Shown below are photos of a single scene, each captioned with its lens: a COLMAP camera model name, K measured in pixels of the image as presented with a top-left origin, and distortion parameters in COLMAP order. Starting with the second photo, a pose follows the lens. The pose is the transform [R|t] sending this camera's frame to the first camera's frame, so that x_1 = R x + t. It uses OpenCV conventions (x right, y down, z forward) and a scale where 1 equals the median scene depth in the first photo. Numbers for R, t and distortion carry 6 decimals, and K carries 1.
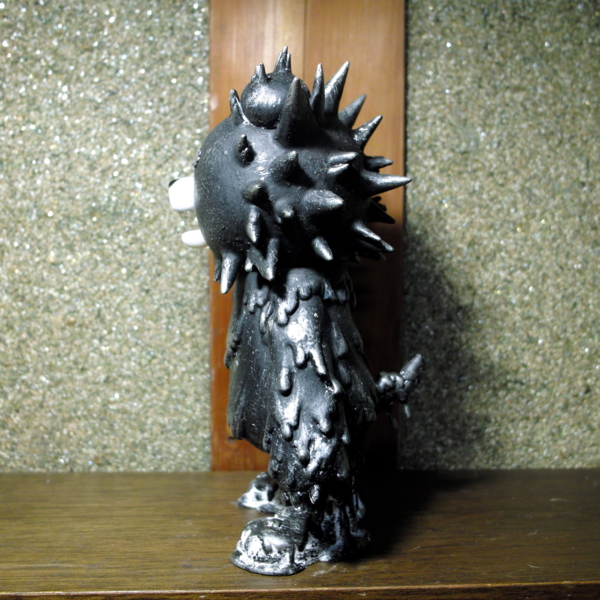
lens RADIAL K [[721.7, 0, 300.9], [0, 721.7, 297.5], [0, 0, 1]] dist [-0.073986, 0.000000]
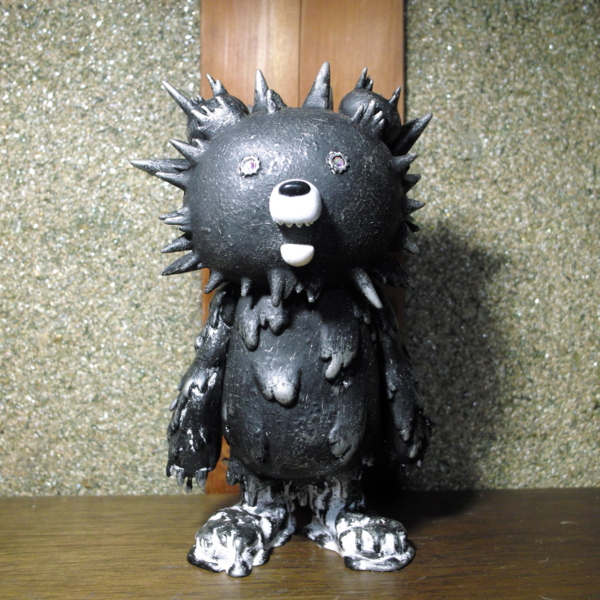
lens RADIAL K [[721.7, 0, 301.3], [0, 721.7, 297.6], [0, 0, 1]] dist [-0.073986, 0.000000]
pose [[0.999964, -0.006750, 0.005160, 0.000200], [0.006805, 0.999919, -0.010739, -0.008338], [-0.005087, 0.010774, 0.999929, 0.041698]]
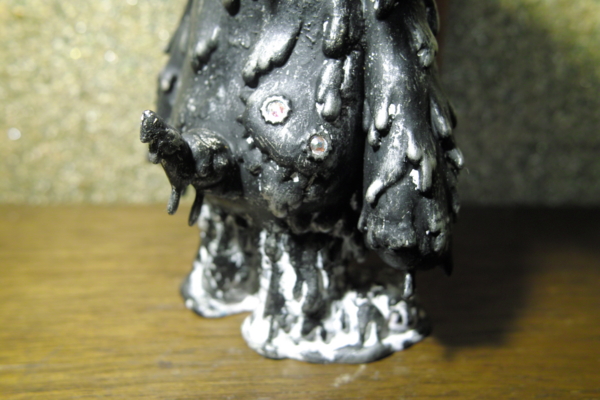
lens RADIAL K [[558.7, 0, 302.6], [0, 558.7, 198.8], [0, 0, 1]] dist [0.154099, 0.000000]
pose [[0.999858, 0.015019, -0.007646, -0.009724], [-0.011719, 0.945608, 0.325097, 0.012184], [0.012113, -0.324961, 0.945650, 0.345519]]
